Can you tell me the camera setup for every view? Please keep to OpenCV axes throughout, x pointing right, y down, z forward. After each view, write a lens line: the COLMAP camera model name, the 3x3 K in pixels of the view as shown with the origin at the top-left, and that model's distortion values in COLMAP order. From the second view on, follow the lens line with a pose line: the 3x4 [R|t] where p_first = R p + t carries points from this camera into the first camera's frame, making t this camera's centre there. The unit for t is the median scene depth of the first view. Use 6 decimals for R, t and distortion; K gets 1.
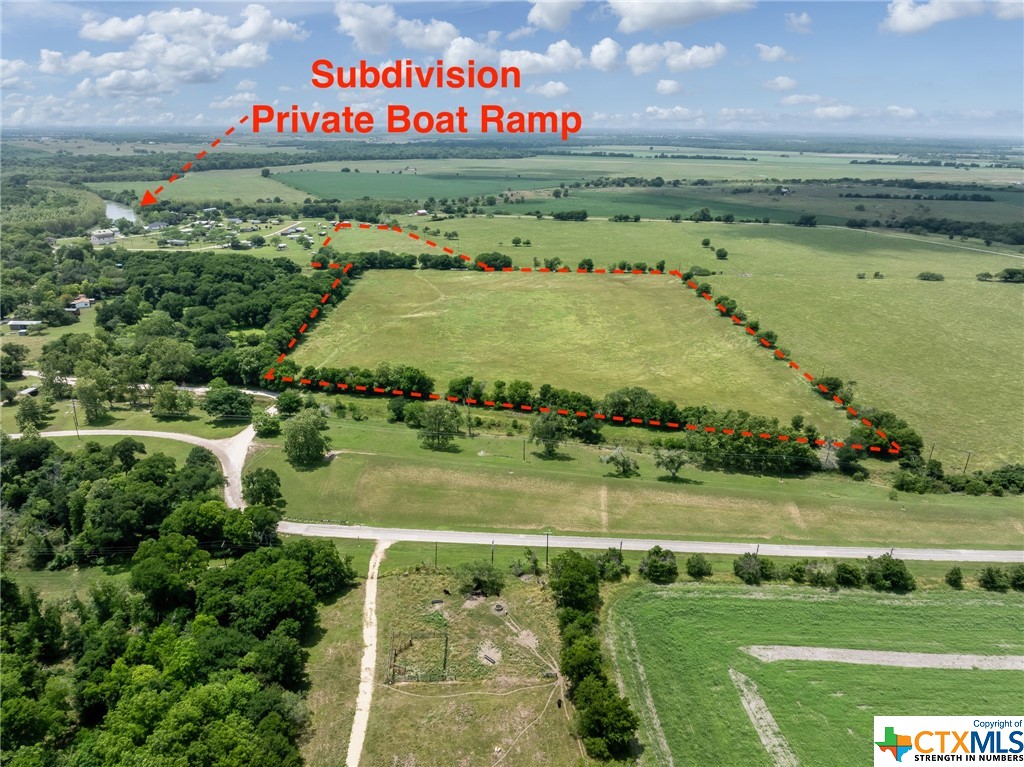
lens RADIAL K [[724.4, 0, 512.8], [0, 724.4, 385.1], [0, 0, 1]] dist [-0.035875, 0.022176]
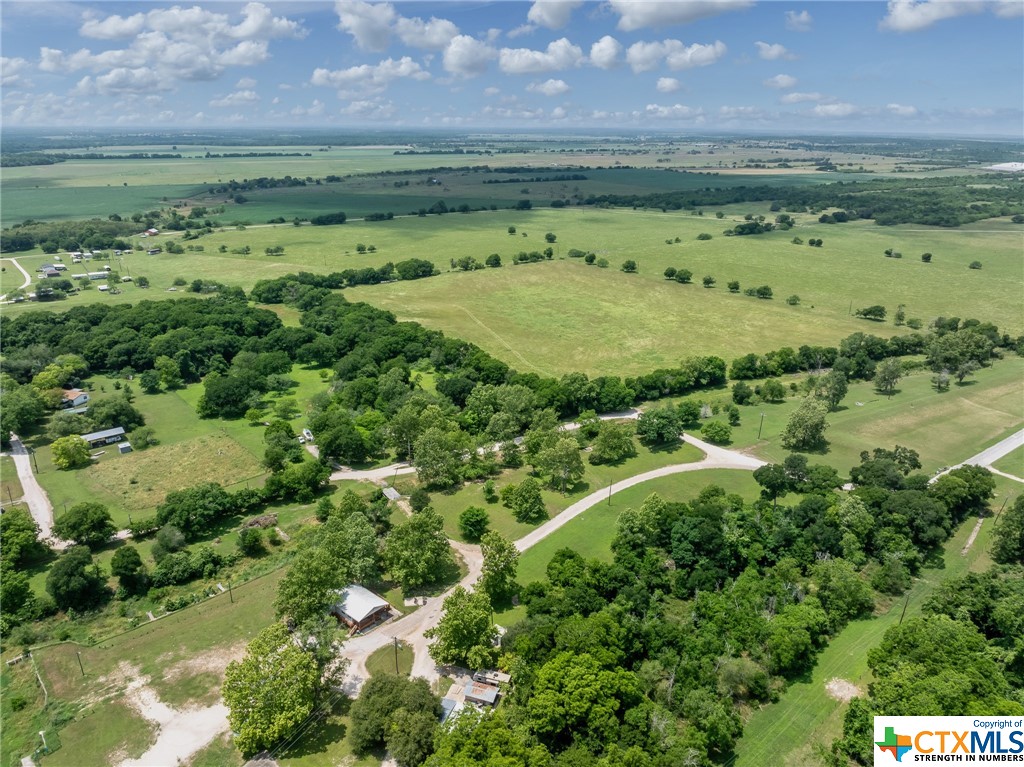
lens RADIAL K [[724.4, 0, 514.7], [0, 724.4, 384.2], [0, 0, 1]] dist [-0.035875, 0.022176]
pose [[0.771959, -0.221689, 0.595762, -0.132153], [0.218698, 0.972626, 0.078546, -0.017233], [-0.596867, 0.069657, 0.799311, 0.043216]]
